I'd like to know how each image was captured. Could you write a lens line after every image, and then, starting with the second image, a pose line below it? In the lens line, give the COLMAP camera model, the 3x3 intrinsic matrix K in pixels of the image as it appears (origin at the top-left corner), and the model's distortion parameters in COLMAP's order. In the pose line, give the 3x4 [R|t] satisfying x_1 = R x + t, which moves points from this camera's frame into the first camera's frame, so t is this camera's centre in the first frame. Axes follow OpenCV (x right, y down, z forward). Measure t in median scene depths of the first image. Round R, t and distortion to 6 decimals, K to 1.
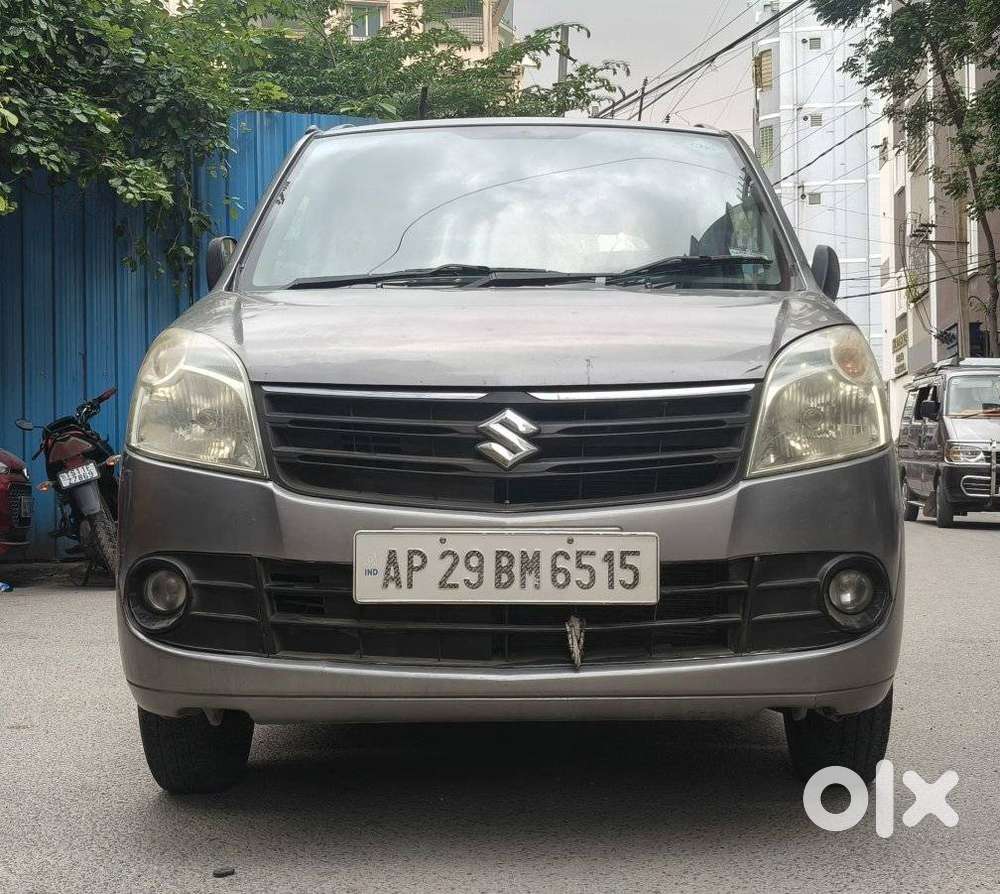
lens RADIAL K [[1551.5, 0, 567.9], [0, 1551.5, 451.2], [0, 0, 1]] dist [0.142184, 0.000000]
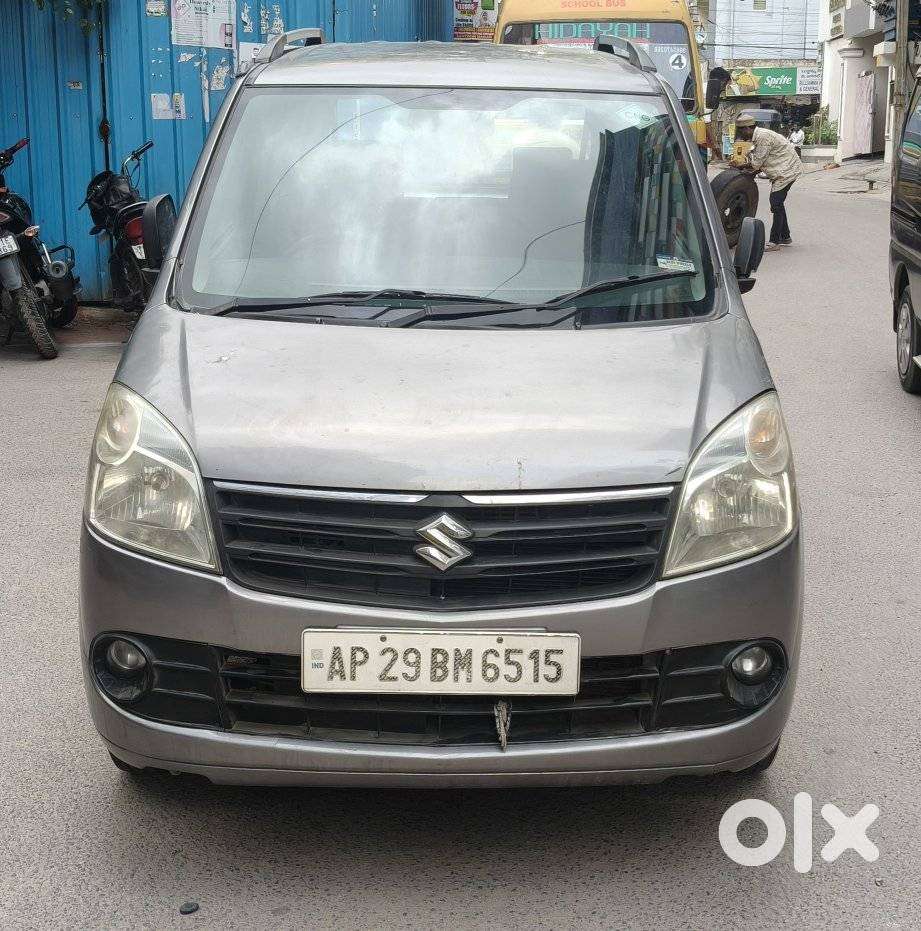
lens RADIAL K [[1569.3, 0, 543.8], [0, 1569.3, 453.8], [0, 0, 1]] dist [0.073713, 0.000000]
pose [[0.999010, 0.020473, 0.039499, -0.013841], [-0.028663, 0.975192, 0.219499, -0.311088], [-0.034026, -0.220414, 0.974813, -0.052727]]
